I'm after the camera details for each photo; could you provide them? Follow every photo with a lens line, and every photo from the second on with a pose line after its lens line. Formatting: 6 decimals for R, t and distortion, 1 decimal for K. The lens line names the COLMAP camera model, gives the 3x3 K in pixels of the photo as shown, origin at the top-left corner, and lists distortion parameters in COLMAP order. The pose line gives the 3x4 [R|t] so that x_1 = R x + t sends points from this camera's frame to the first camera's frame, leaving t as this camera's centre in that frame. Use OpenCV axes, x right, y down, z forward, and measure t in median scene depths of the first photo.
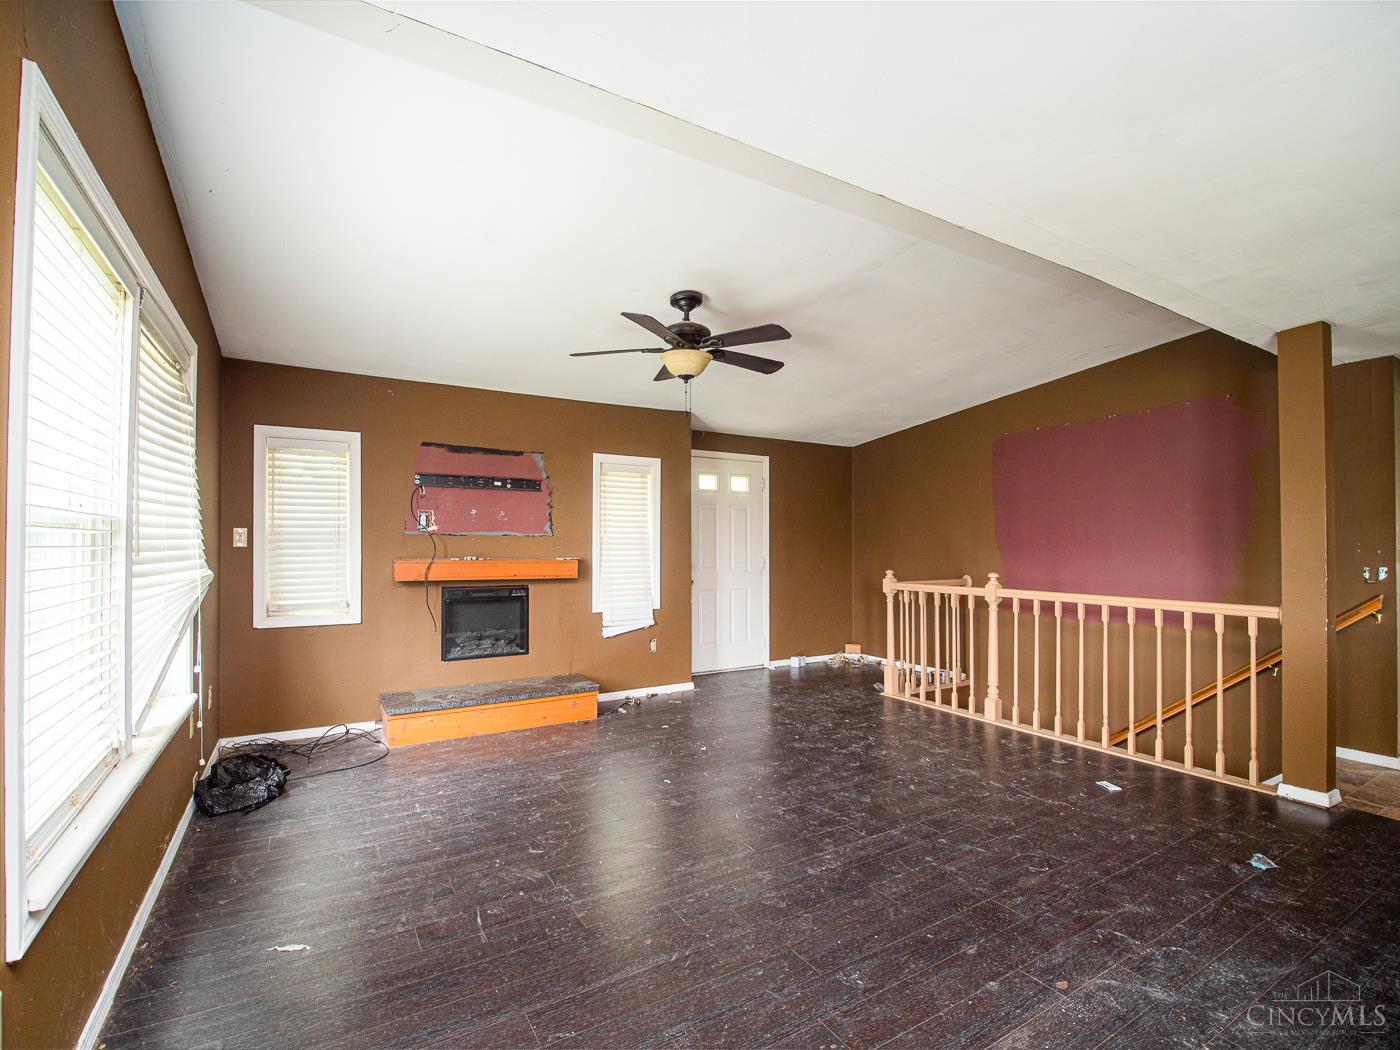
lens RADIAL K [[652.1, 0, 701.0], [0, 652.1, 533.9], [0, 0, 1]] dist [-0.000699, 0.000140]
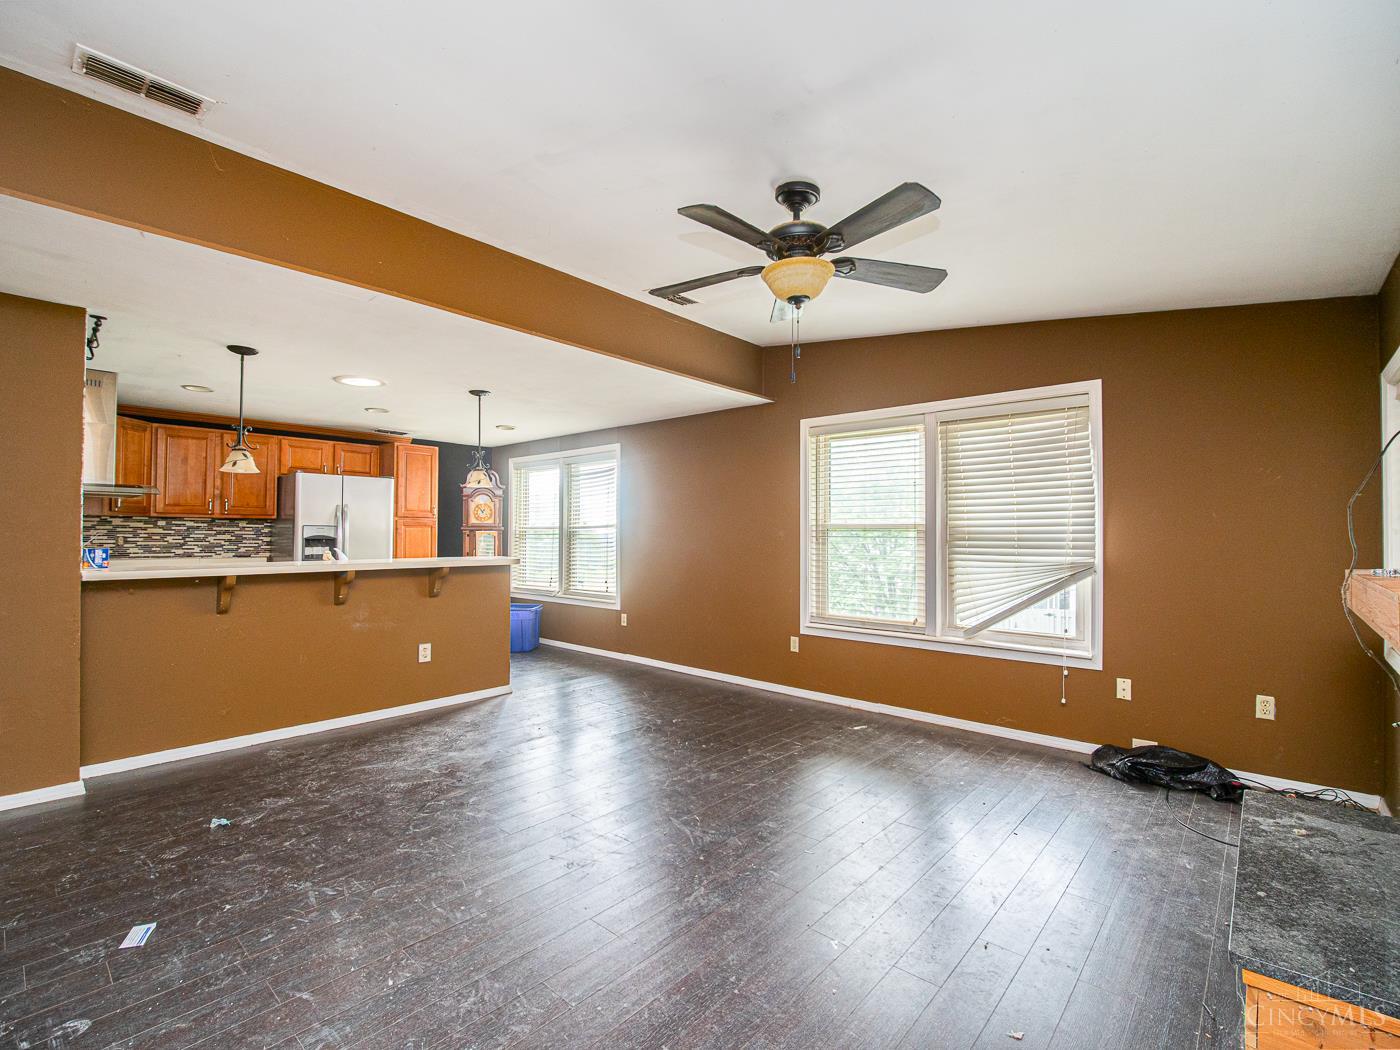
lens RADIAL K [[652.1, 0, 700.2], [0, 652.1, 527.2], [0, 0, 1]] dist [-0.000699, 0.000140]
pose [[-0.953286, -0.010179, -0.301899, 0.381711], [-0.002193, 0.999639, -0.026778, 0.024919], [0.302062, -0.024865, -0.952964, 2.122102]]
